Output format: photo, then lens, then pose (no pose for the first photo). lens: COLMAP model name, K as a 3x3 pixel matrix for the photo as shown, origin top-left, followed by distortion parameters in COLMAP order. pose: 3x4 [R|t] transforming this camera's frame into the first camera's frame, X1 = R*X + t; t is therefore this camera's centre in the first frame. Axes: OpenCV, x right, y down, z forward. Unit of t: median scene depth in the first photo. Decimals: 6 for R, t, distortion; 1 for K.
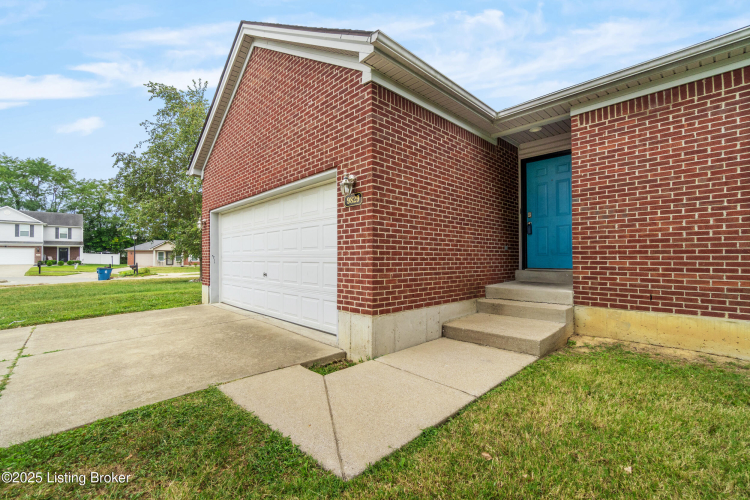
lens RADIAL K [[323.5, 0, 373.5], [0, 323.5, 251.9], [0, 0, 1]] dist [0.001458, -0.000901]
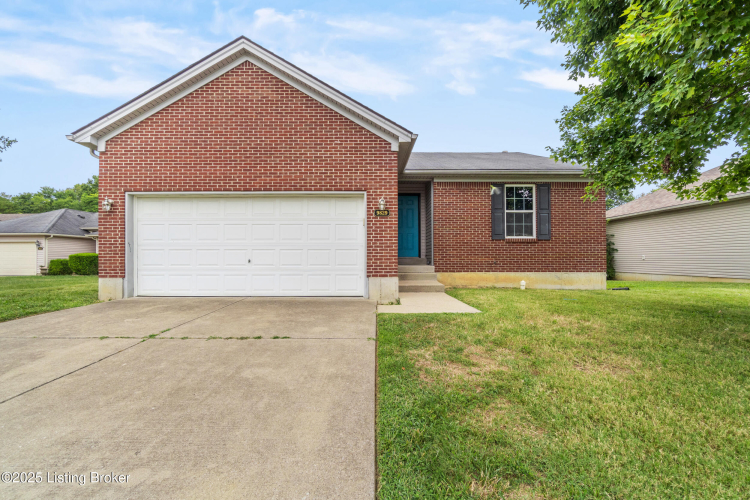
lens RADIAL K [[323.5, 0, 379.0], [0, 323.5, 254.1], [0, 0, 1]] dist [0.001458, -0.000901]
pose [[0.676426, 0.012579, 0.736403, -1.295428], [-0.013234, 0.999900, -0.004924, 0.067250], [-0.736391, -0.006415, 0.676525, -0.167807]]
